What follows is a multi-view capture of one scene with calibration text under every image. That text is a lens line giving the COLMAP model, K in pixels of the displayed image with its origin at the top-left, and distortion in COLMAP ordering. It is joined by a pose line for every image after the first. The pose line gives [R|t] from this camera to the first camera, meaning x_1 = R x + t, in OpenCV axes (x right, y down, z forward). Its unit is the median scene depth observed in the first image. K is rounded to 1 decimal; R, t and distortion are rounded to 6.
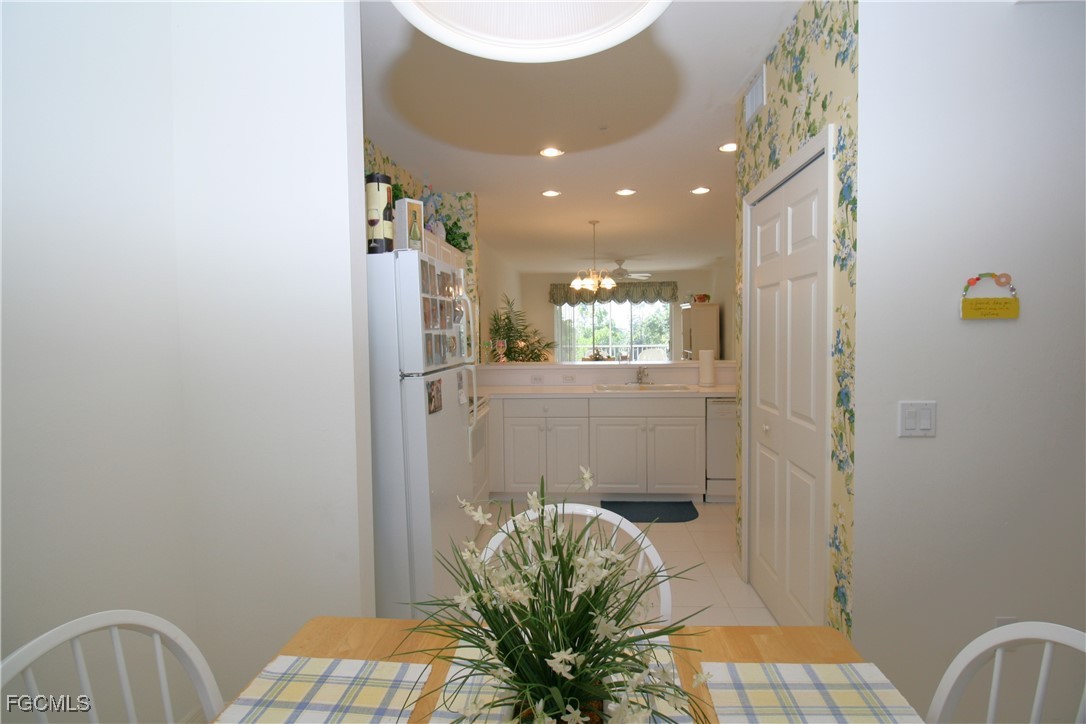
lens RADIAL K [[527.8, 0, 547.0], [0, 527.8, 355.3], [0, 0, 1]] dist [-0.010116, -0.001258]
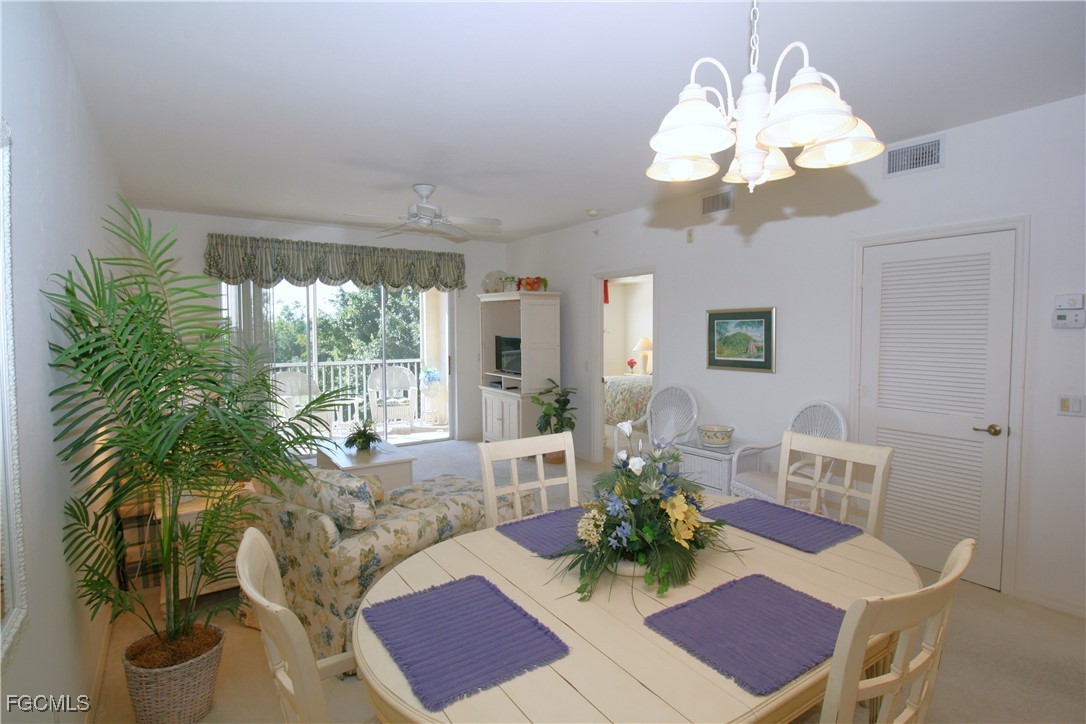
lens RADIAL K [[546.8, 0, 550.5], [0, 546.8, 358.0], [0, 0, 1]] dist [0.000687, -0.001448]
pose [[0.782457, -0.021945, 0.622318, -0.082074], [0.021337, 0.999737, 0.008427, -0.040376], [-0.622339, 0.006685, 0.782719, 0.657681]]
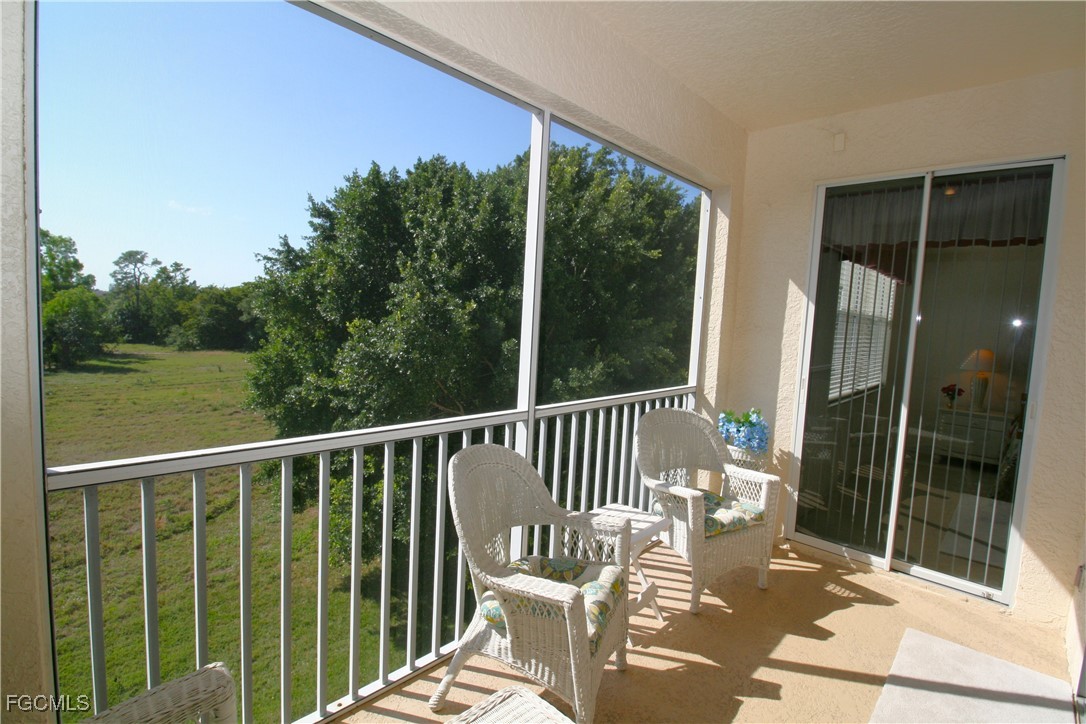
lens RADIAL K [[504.7, 0, 550.9], [0, 504.7, 356.4], [0, 0, 1]] dist [-0.015643, -0.000581]
pose [[0.627726, -0.013707, 0.778313, -0.006585], [-0.027499, 0.998830, 0.039769, -0.074451], [-0.777948, -0.046367, 0.626615, 1.549716]]
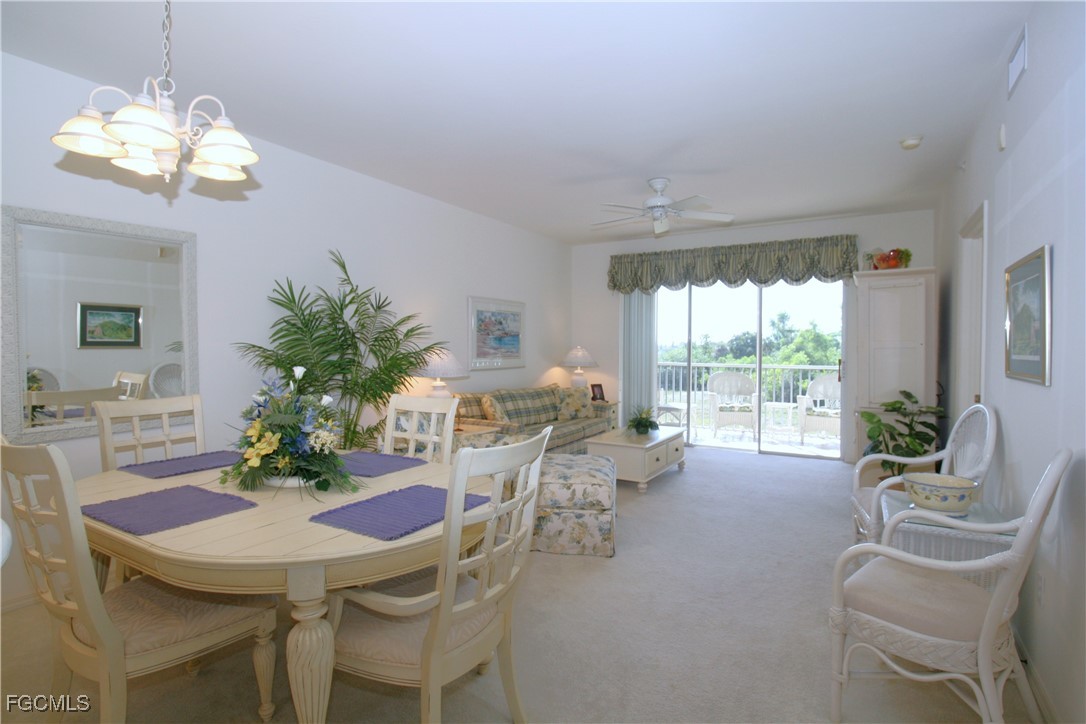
lens RADIAL K [[546.8, 0, 550.5], [0, 546.8, 358.0], [0, 0, 1]] dist [0.000687, -0.001448]
pose [[0.898413, 0.026586, -0.438346, 0.307573], [-0.035712, 0.999283, -0.012586, -0.018476], [0.437697, 0.026962, 0.898718, 0.617656]]
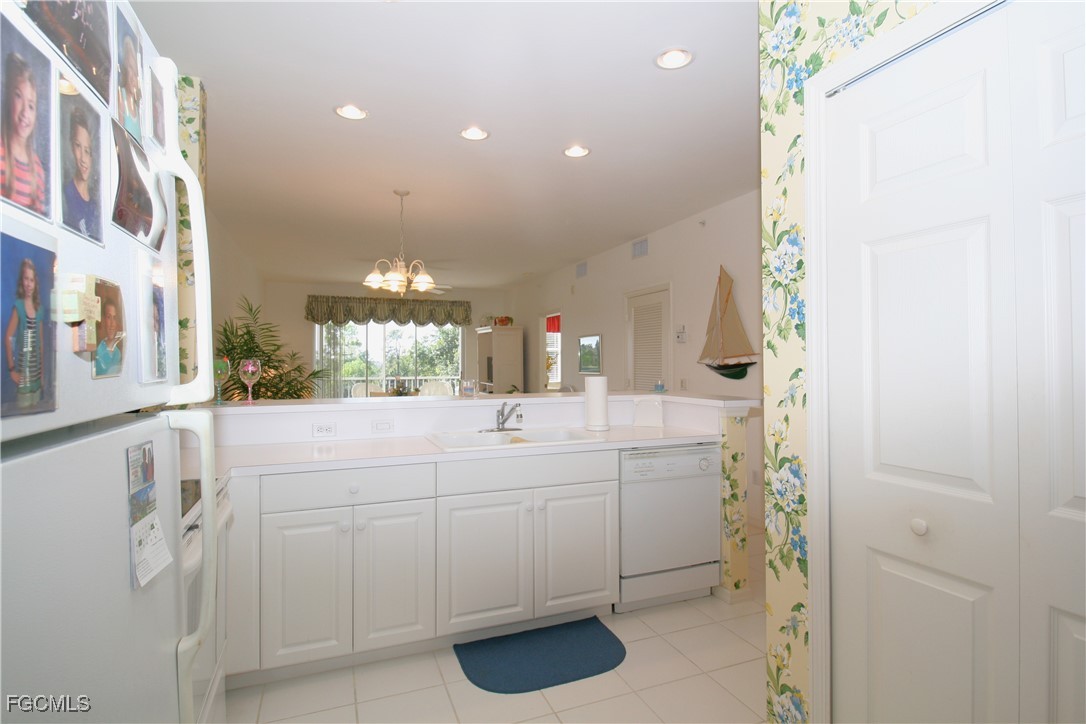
lens RADIAL K [[546.8, 0, 550.5], [0, 546.8, 358.0], [0, 0, 1]] dist [0.000687, -0.001448]
pose [[0.898666, 0.014106, 0.438406, -0.033580], [0.011520, 0.998379, -0.055739, 0.002767], [-0.438482, 0.055141, 0.897047, 0.216841]]
